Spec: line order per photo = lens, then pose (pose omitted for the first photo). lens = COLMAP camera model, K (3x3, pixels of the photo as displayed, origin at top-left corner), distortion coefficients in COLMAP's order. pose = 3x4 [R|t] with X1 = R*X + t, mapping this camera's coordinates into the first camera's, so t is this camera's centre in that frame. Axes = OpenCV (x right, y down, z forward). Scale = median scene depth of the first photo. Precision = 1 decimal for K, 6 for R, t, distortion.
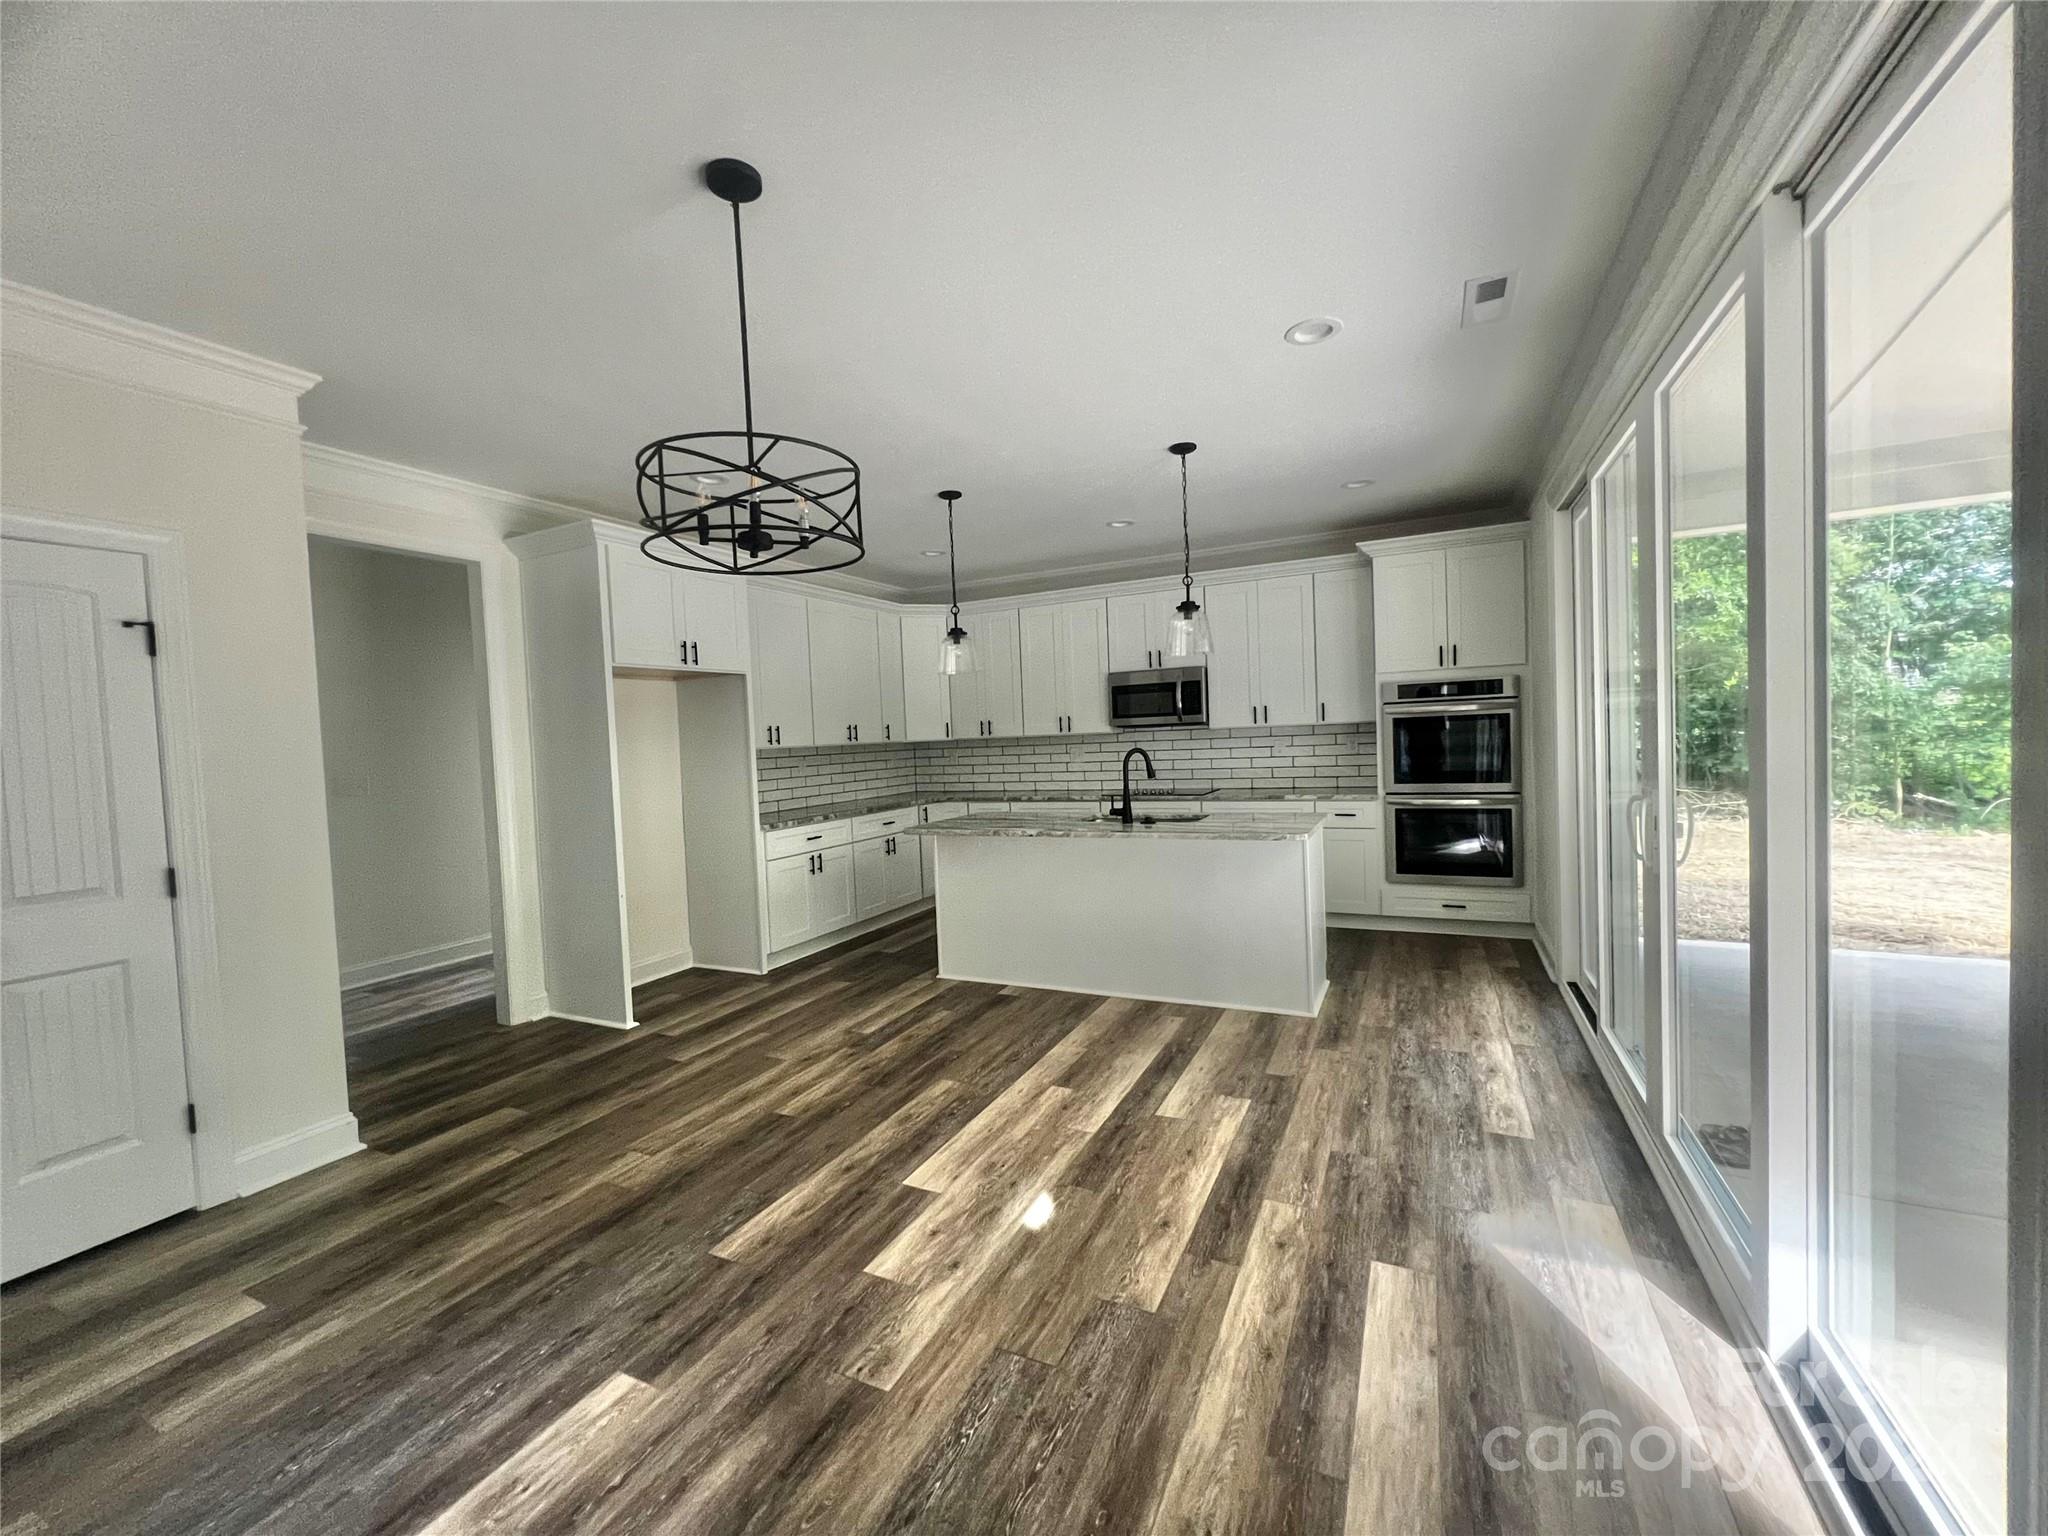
lens RADIAL K [[821.0, 0, 1019.7], [0, 821.0, 769.8], [0, 0, 1]] dist [-0.002201, -0.000602]
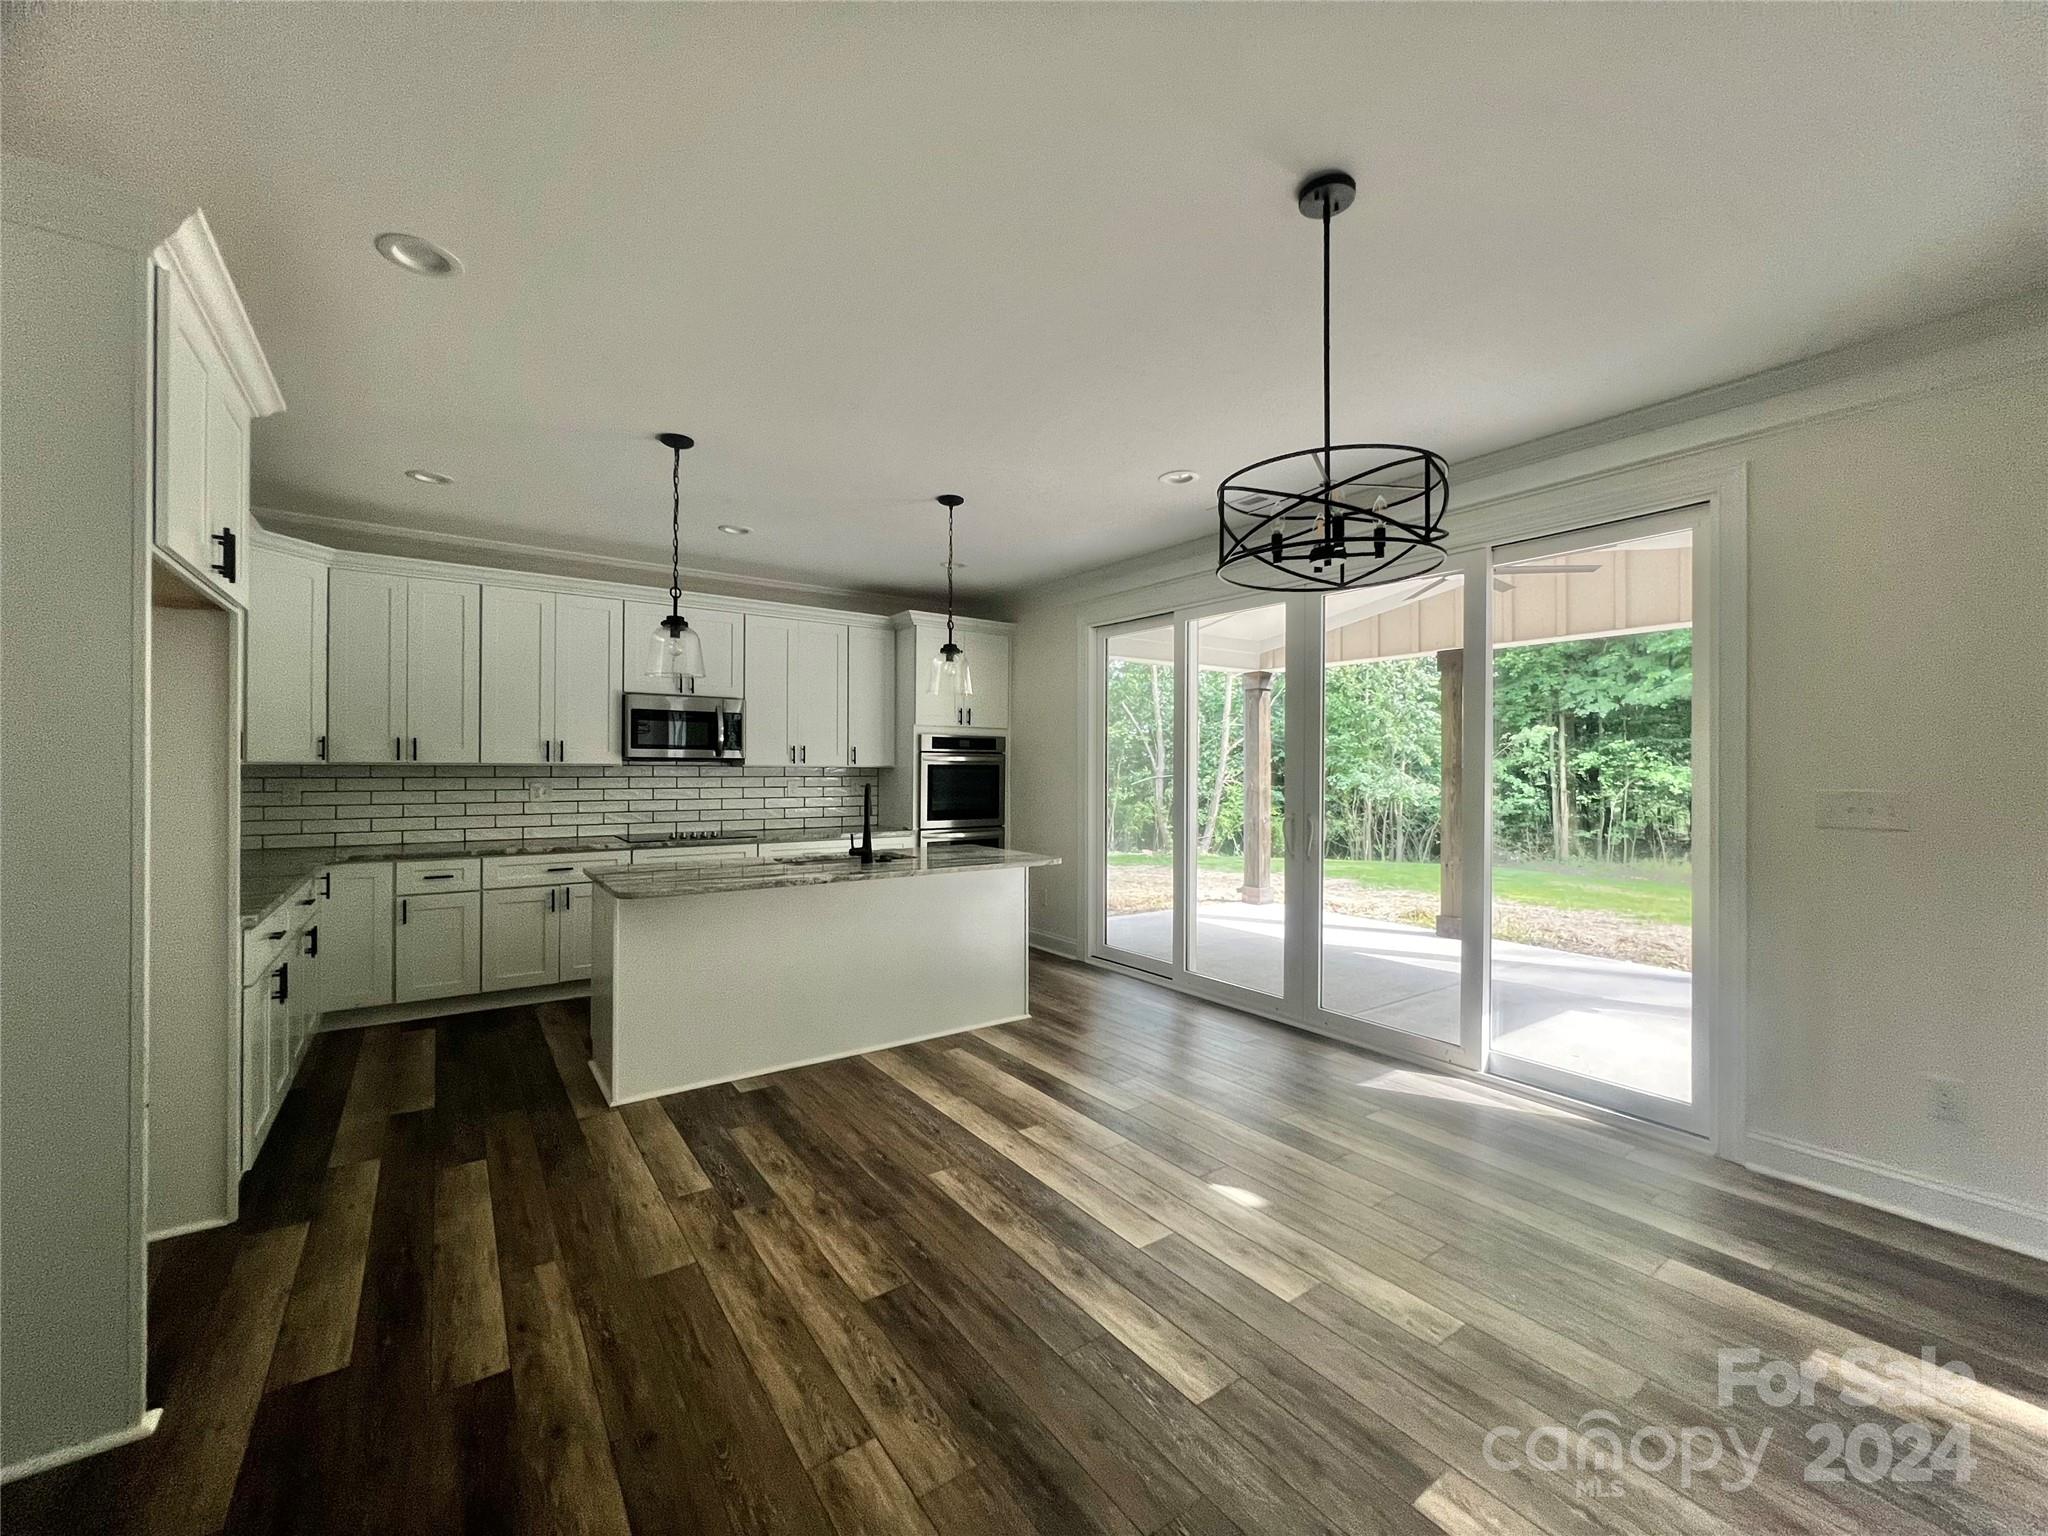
lens RADIAL K [[821.2, 0, 1026.1], [0, 821.2, 769.1], [0, 0, 1]] dist [-0.000756, -0.000219]
pose [[0.476203, 0.044684, 0.878199, -0.540206], [0.009703, 0.998380, -0.056060, 0.010912], [-0.879282, 0.035217, 0.474998, 0.344423]]
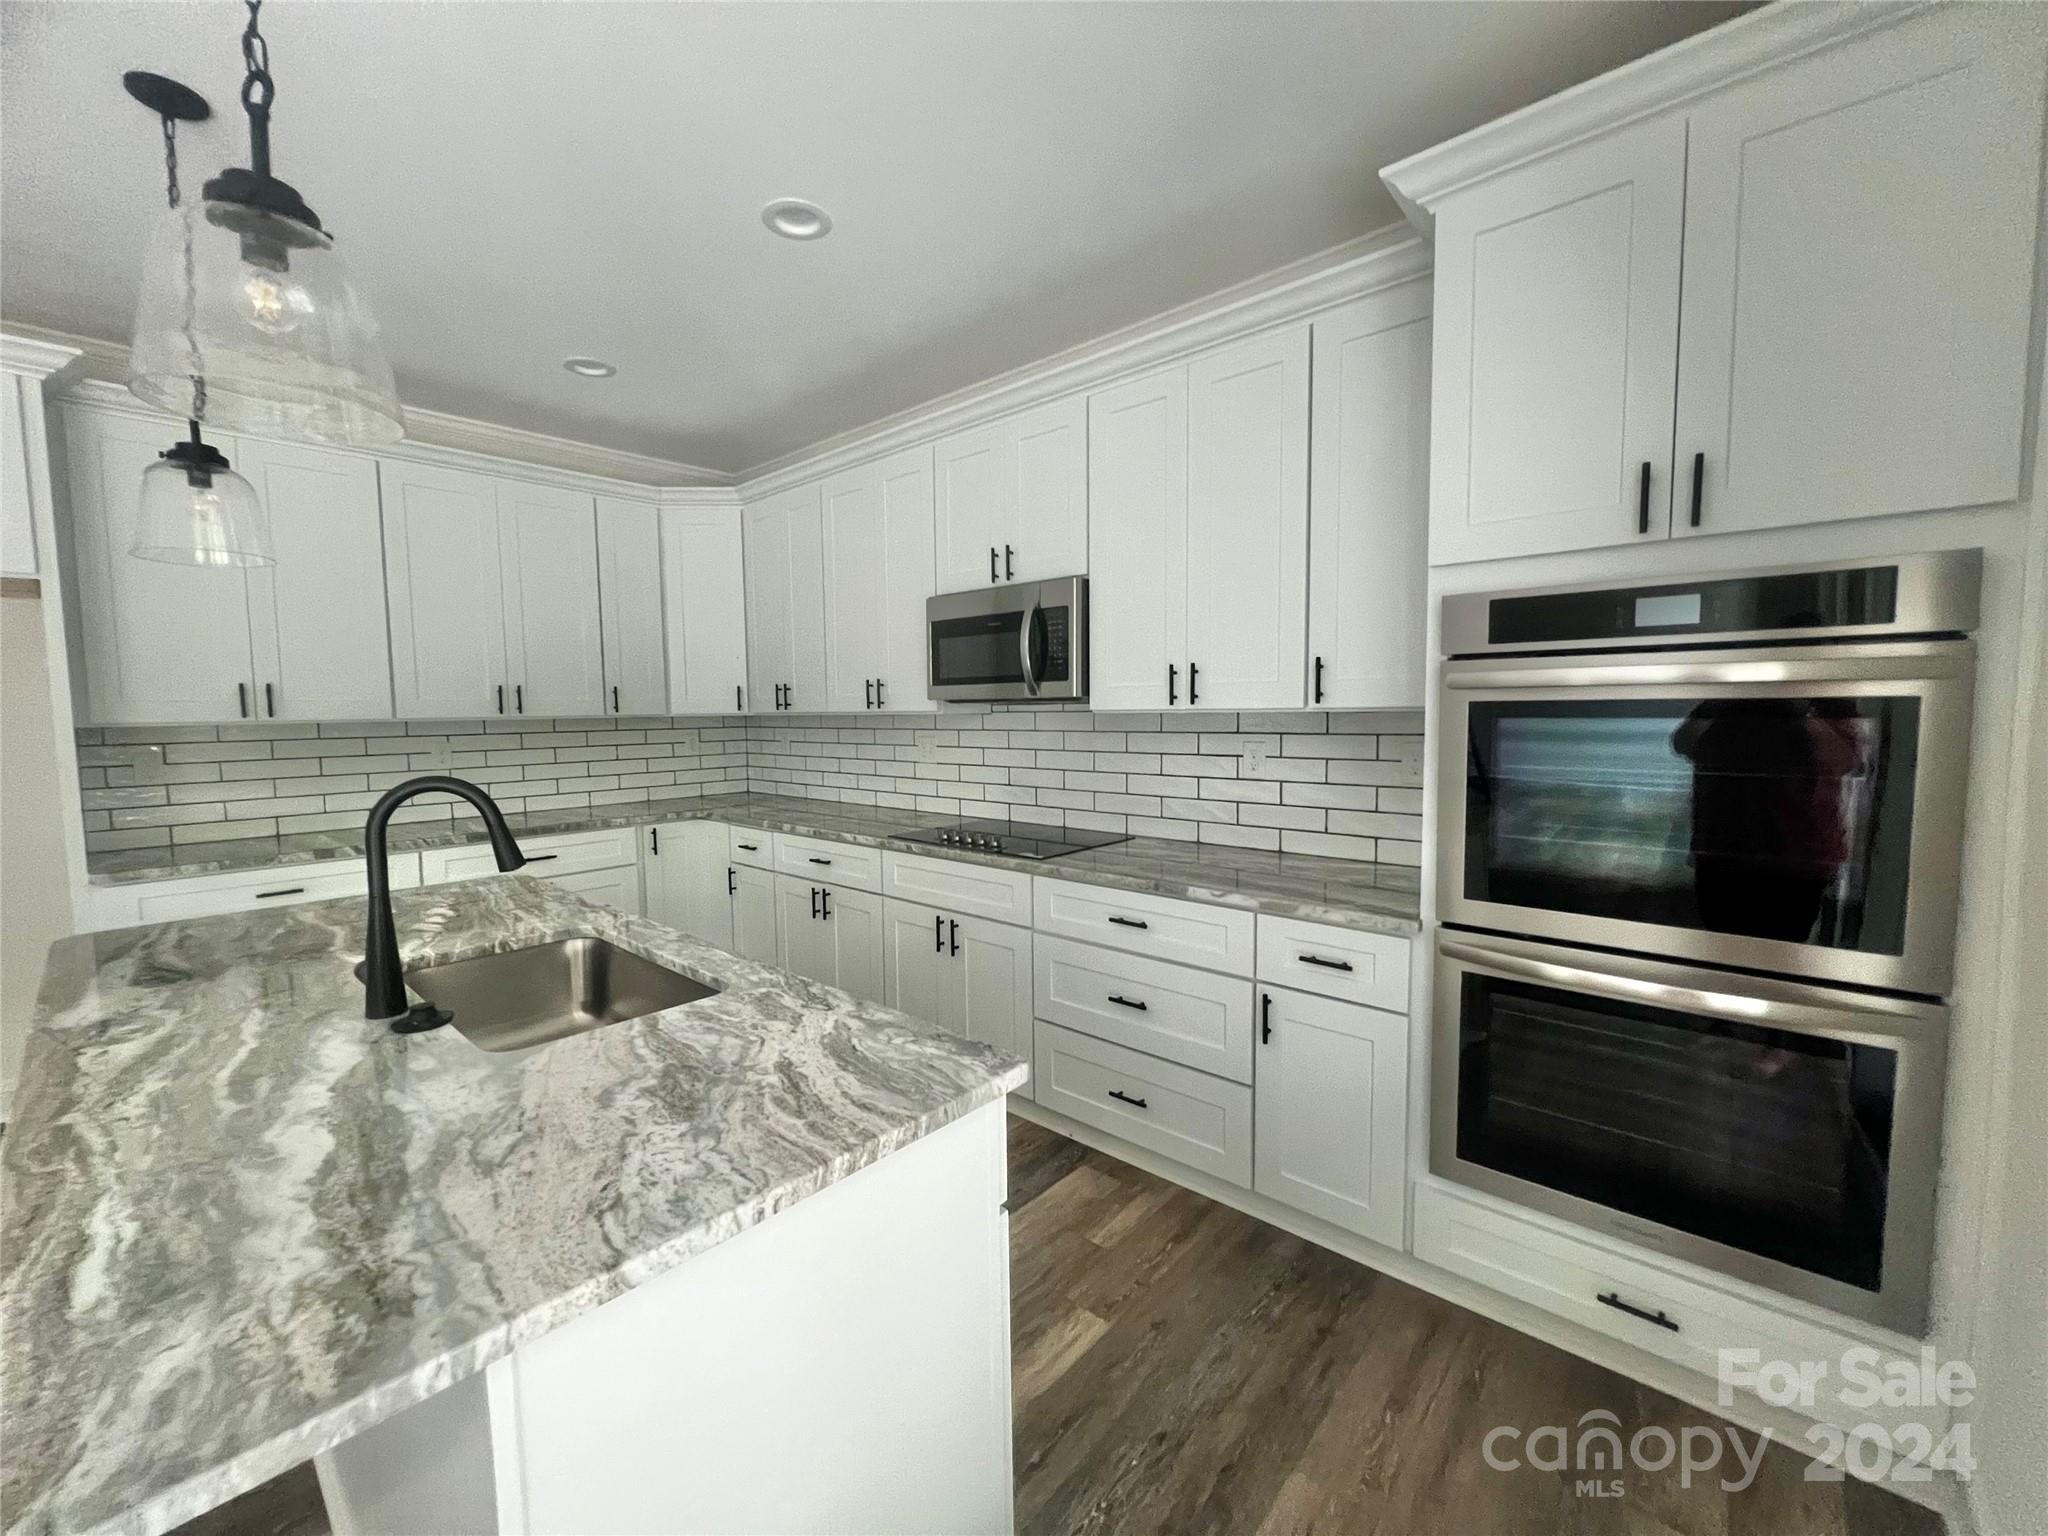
lens RADIAL K [[821.0, 0, 1012.2], [0, 821.0, 764.5], [0, 0, 1]] dist [-0.002201, -0.000602]
pose [[0.960960, 0.050070, -0.272118, 0.394806], [-0.040556, 0.998357, 0.040476, -0.046489], [0.273698, -0.027860, 0.961412, 0.674737]]
